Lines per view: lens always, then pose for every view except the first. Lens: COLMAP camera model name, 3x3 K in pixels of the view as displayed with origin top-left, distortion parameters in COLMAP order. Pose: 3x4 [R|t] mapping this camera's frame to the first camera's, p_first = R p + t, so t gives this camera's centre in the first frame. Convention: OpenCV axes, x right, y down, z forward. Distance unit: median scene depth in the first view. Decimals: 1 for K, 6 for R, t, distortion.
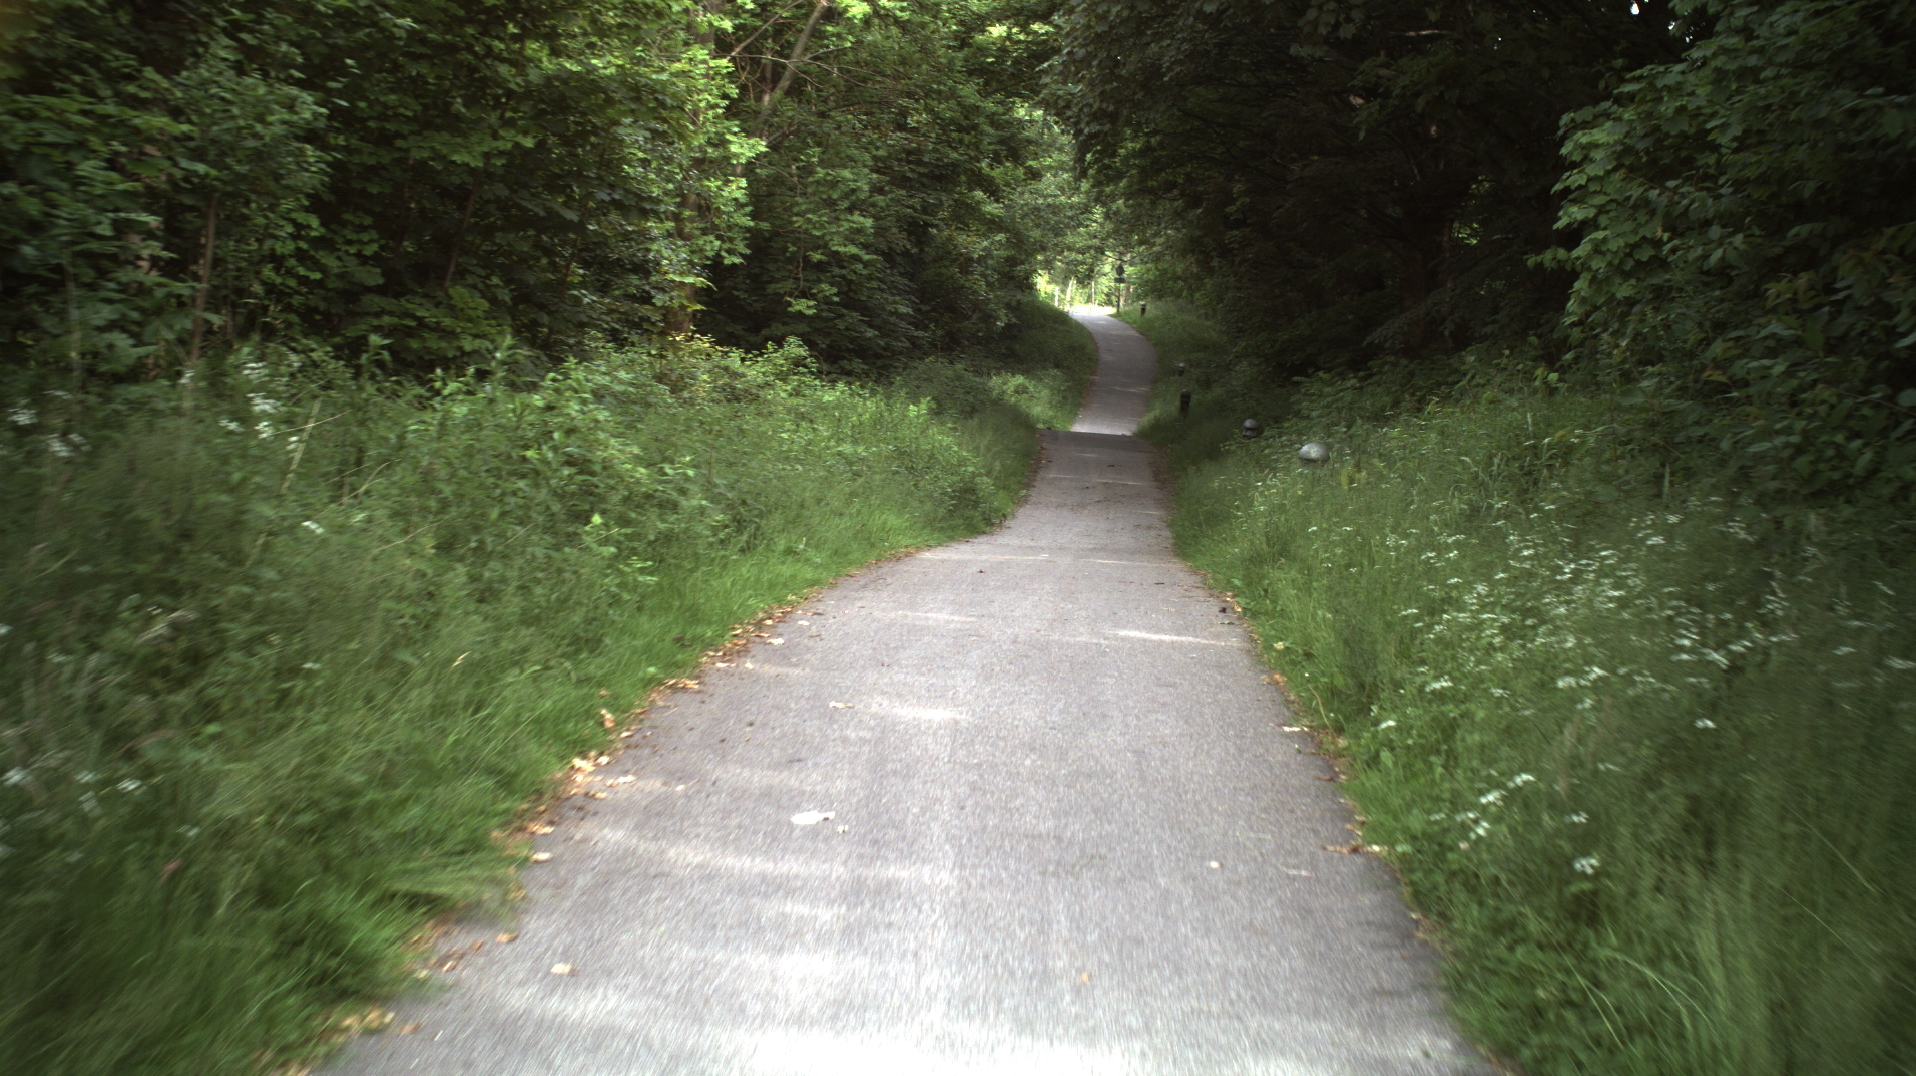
lens RADIAL K [[3775.0, 0, 958.0], [0, 3775.0, 538.0], [0, 0, 1]] dist [-0.271828, 0.131242]
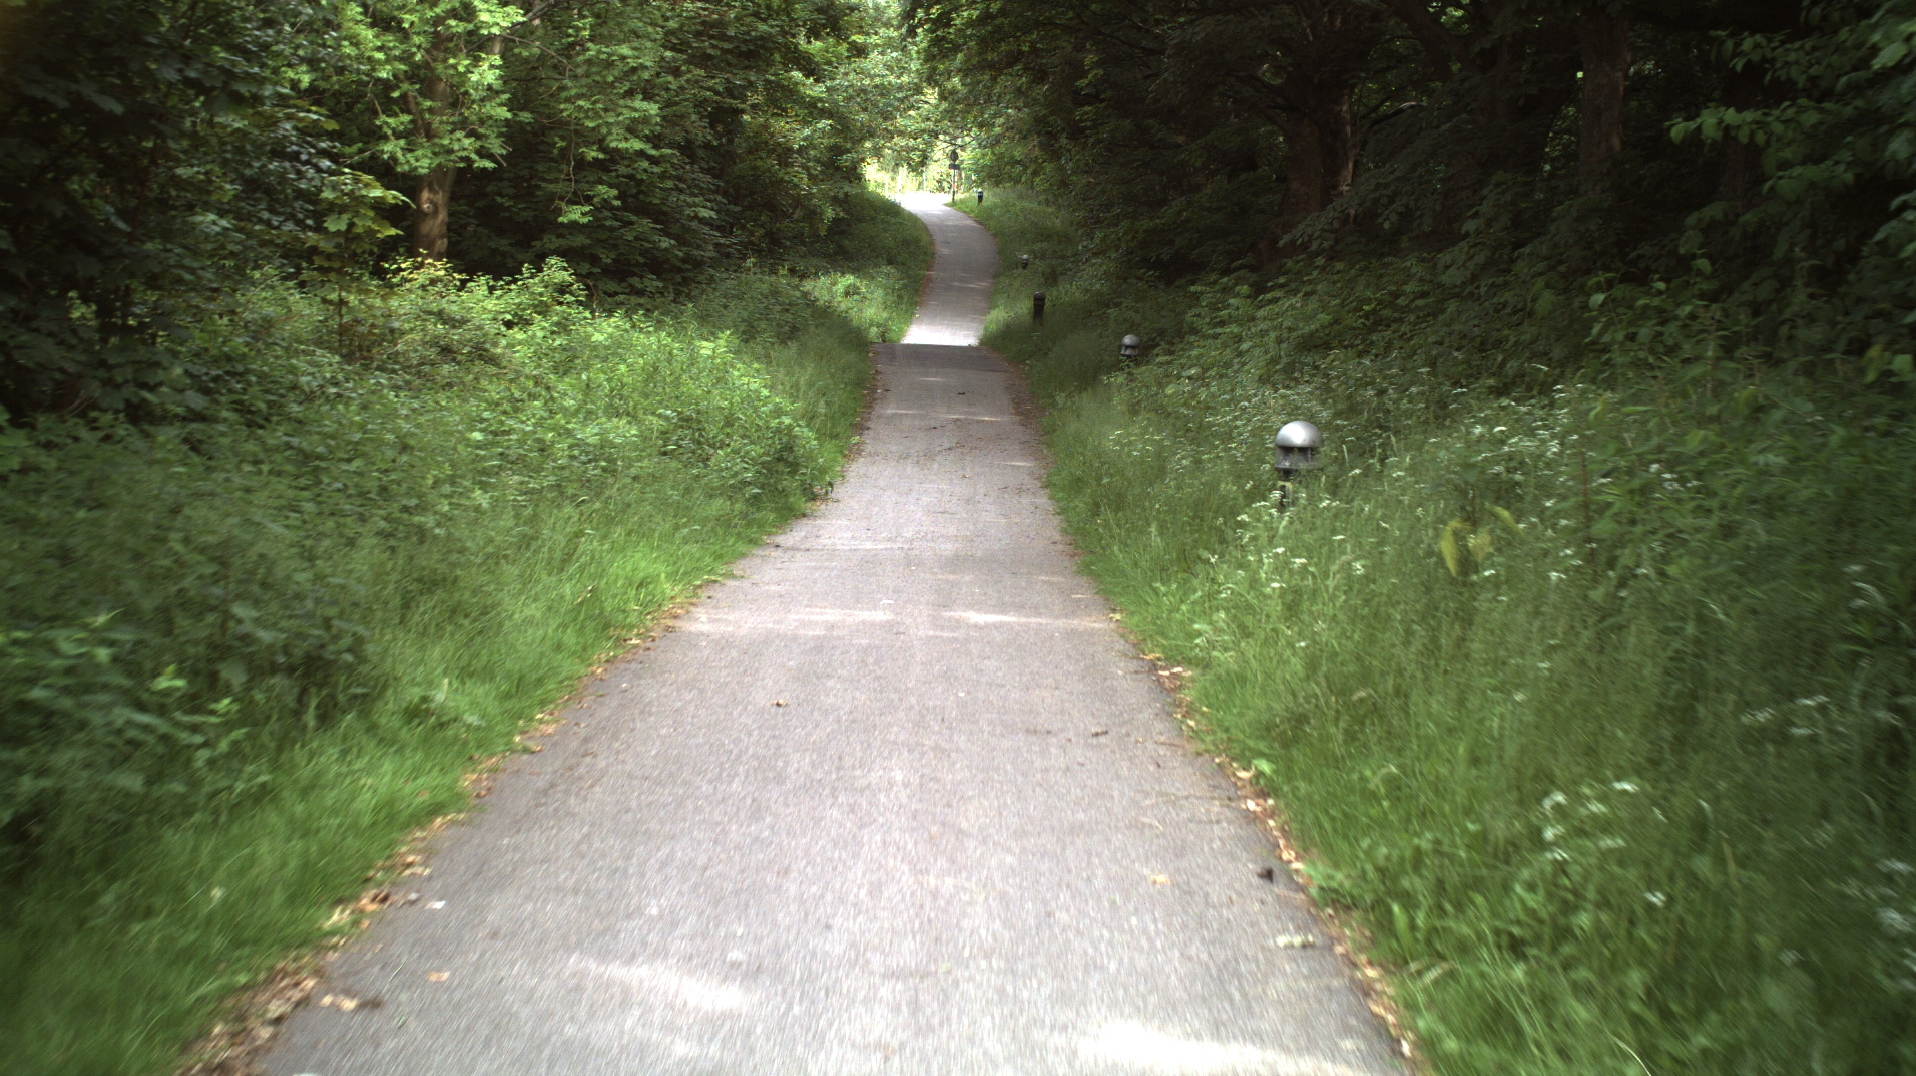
lens RADIAL K [[3775.0, 0, 958.0], [0, 3775.0, 538.0], [0, 0, 1]] dist [-0.271828, 0.131242]
pose [[0.998589, -0.032298, 0.042149, 0.004419], [0.031021, 0.999050, 0.030615, -0.014498], [-0.043098, -0.029264, 0.998642, 0.191499]]
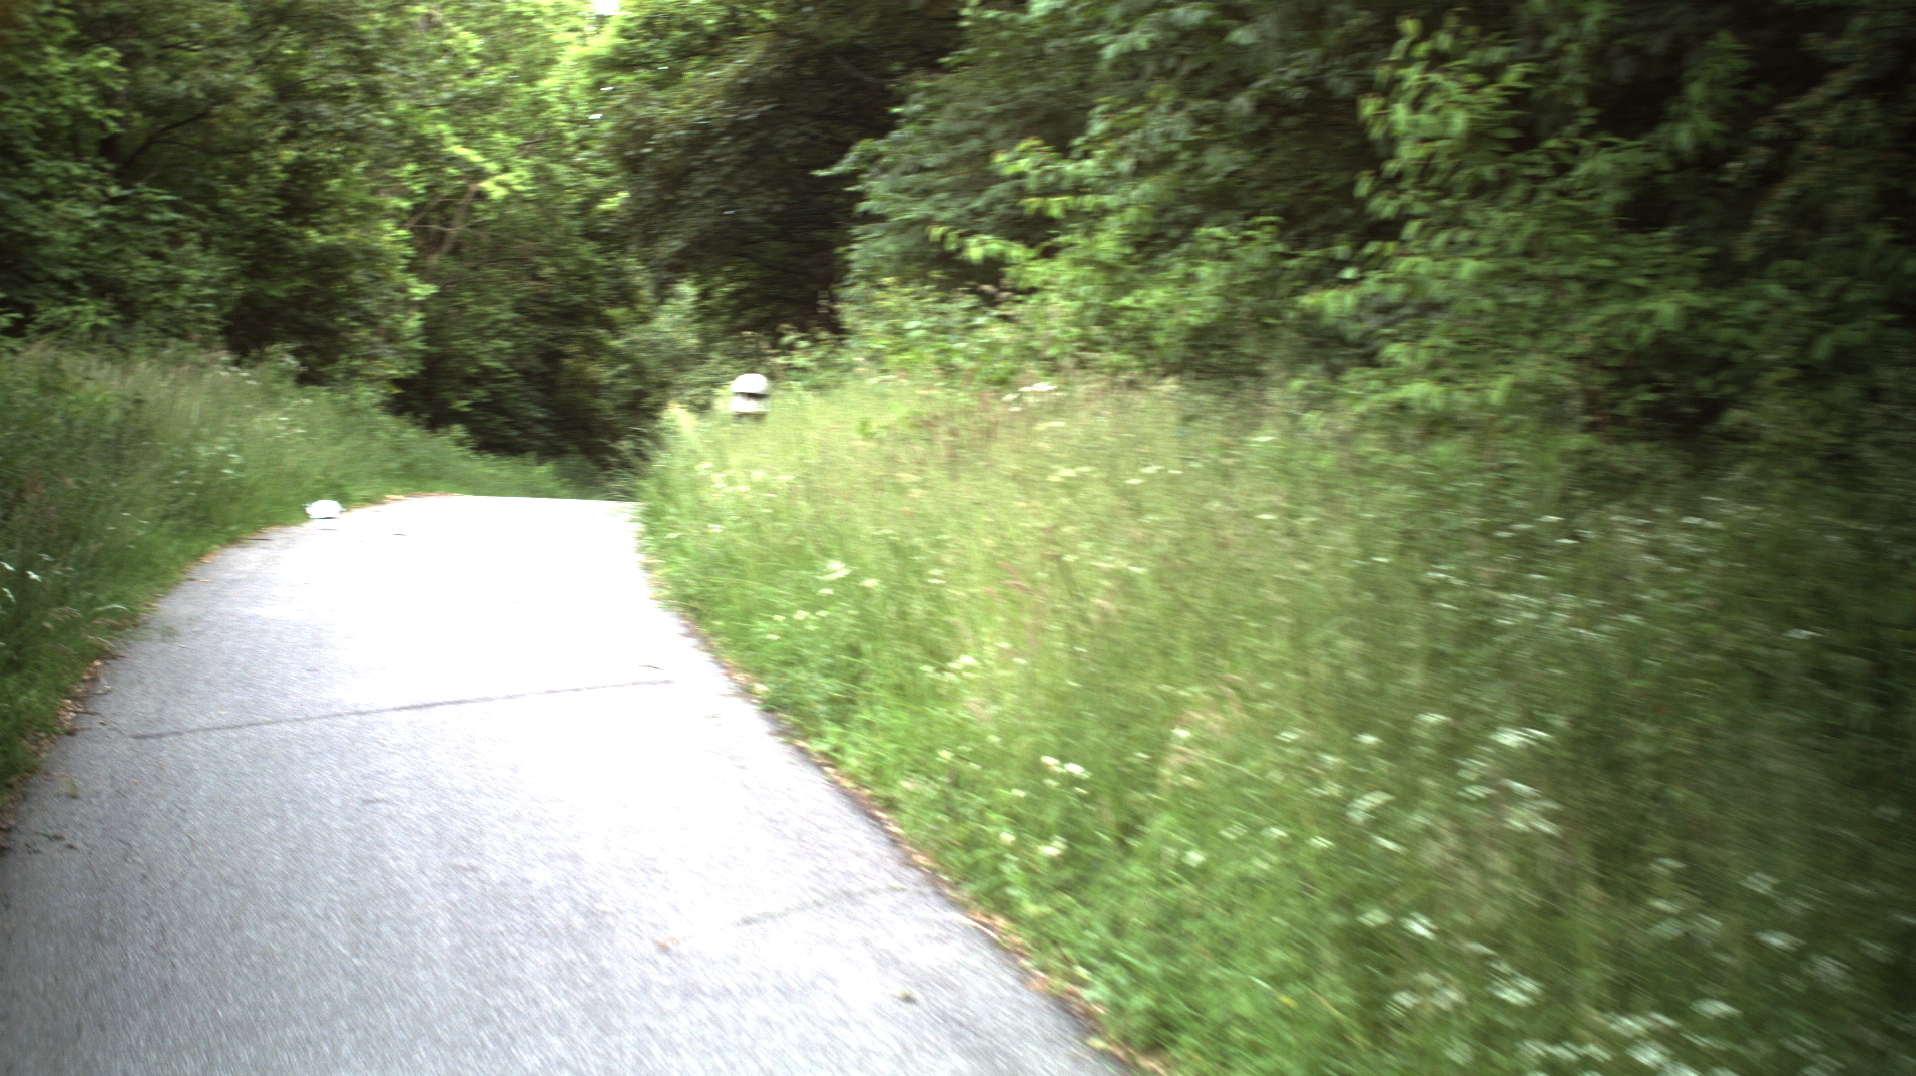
lens RADIAL K [[3775.0, 0, 958.0], [0, 3775.0, 538.0], [0, 0, 1]] dist [-0.271828, 0.131242]
pose [[0.995747, -0.018575, 0.090237, 0.014088], [0.022196, 0.998981, -0.039295, 0.043852], [-0.089415, 0.041130, 0.995145, -0.377714]]
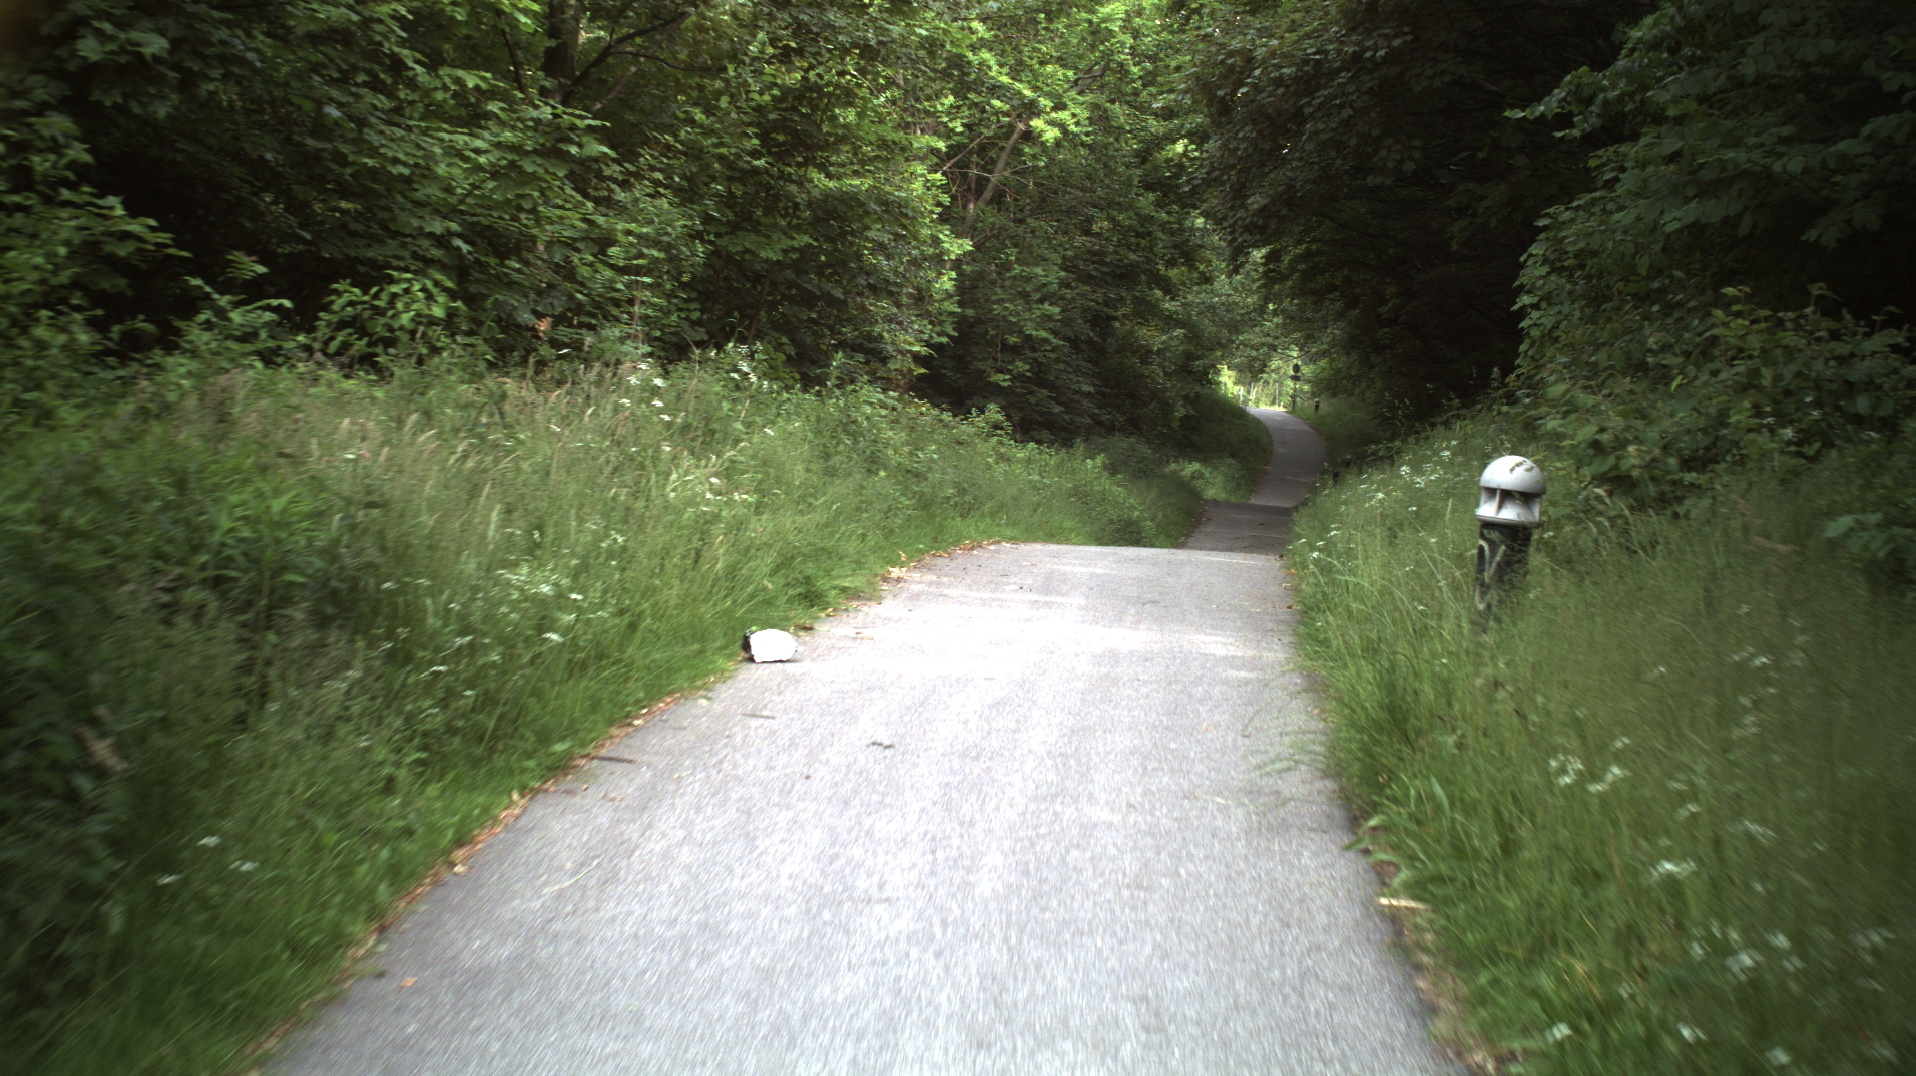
lens RADIAL K [[3775.0, 0, 958.0], [0, 3775.0, 538.0], [0, 0, 1]] dist [-0.271828, 0.131242]
pose [[0.998588, 0.018091, -0.049941, 0.005806], [-0.019427, 0.999463, -0.026400, 0.019593], [0.049436, 0.027333, 0.998403, -0.188660]]
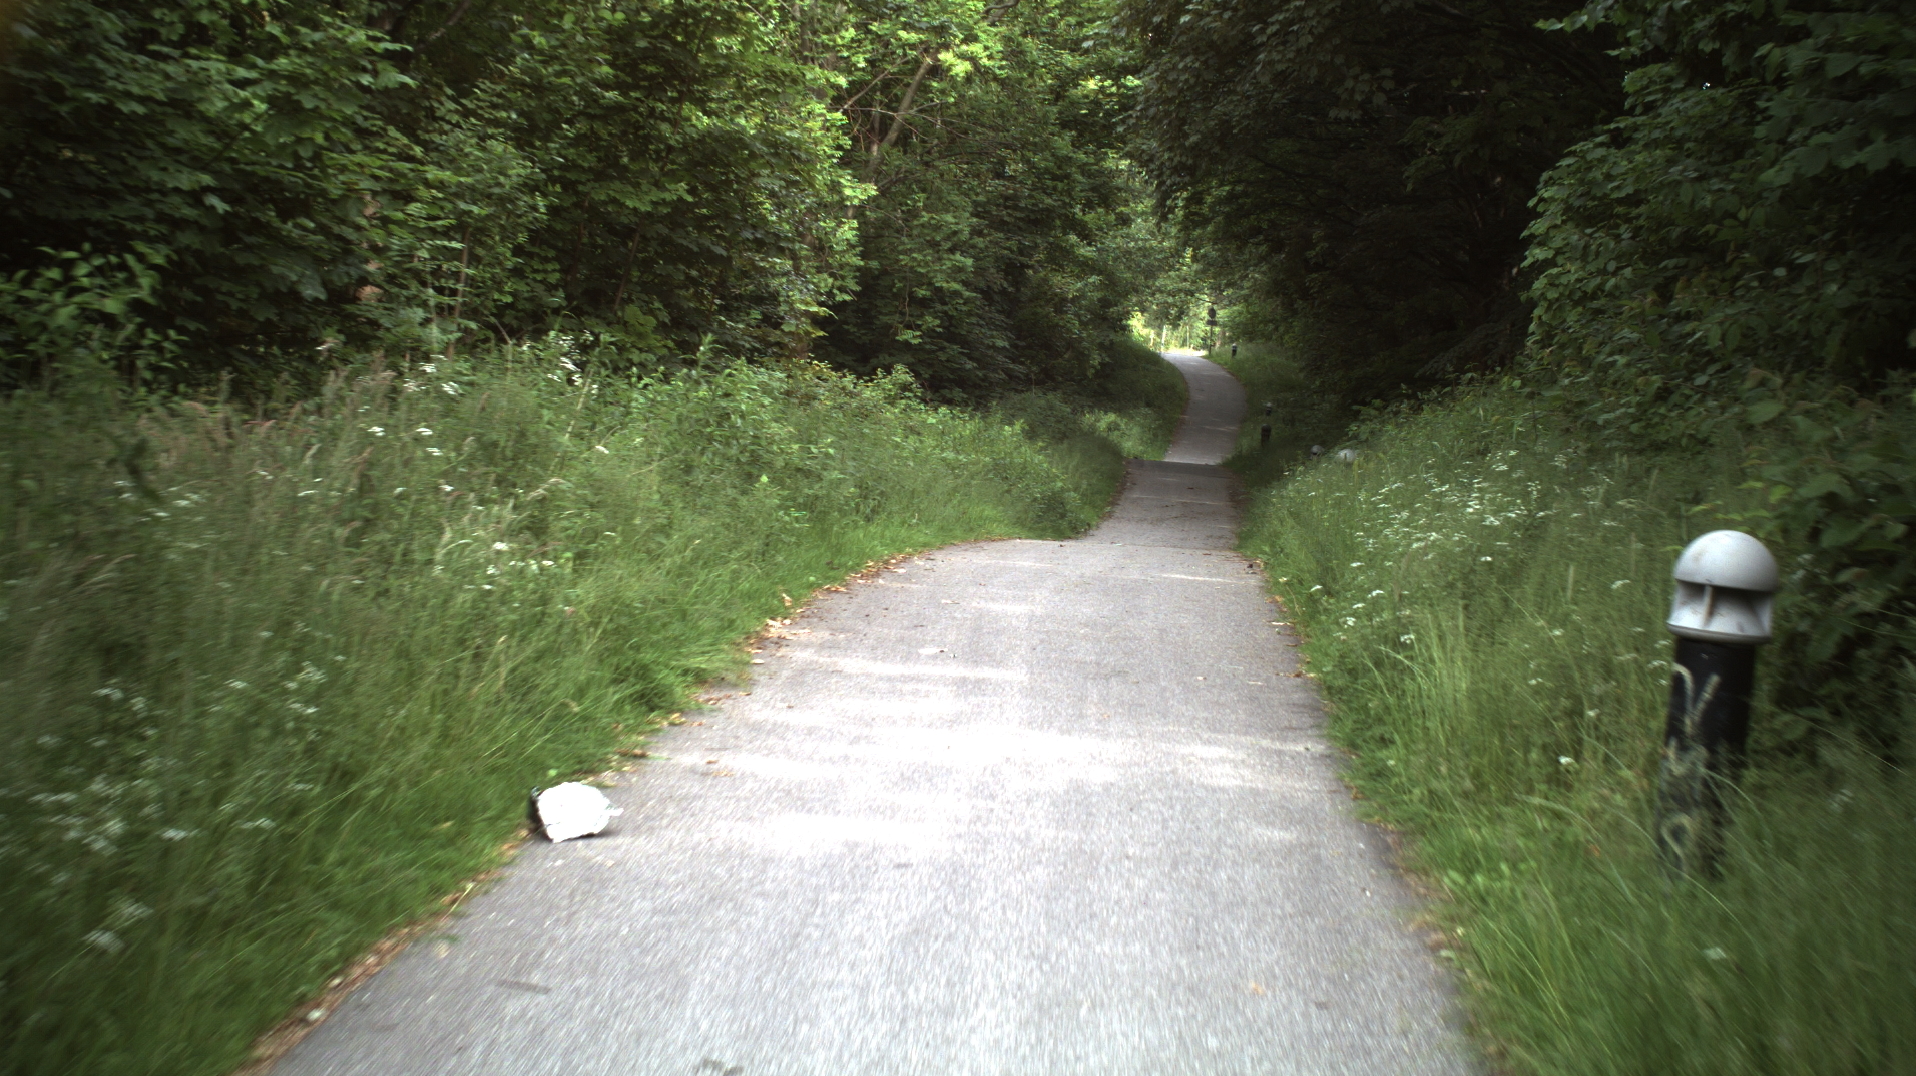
lens RADIAL K [[3775.0, 0, 958.0], [0, 3775.0, 538.0], [0, 0, 1]] dist [-0.271828, 0.131242]
pose [[0.999640, 0.008313, -0.025529, 0.001715], [-0.008610, 0.999896, -0.011547, 0.009082], [0.025430, 0.011763, 0.999607, -0.094484]]
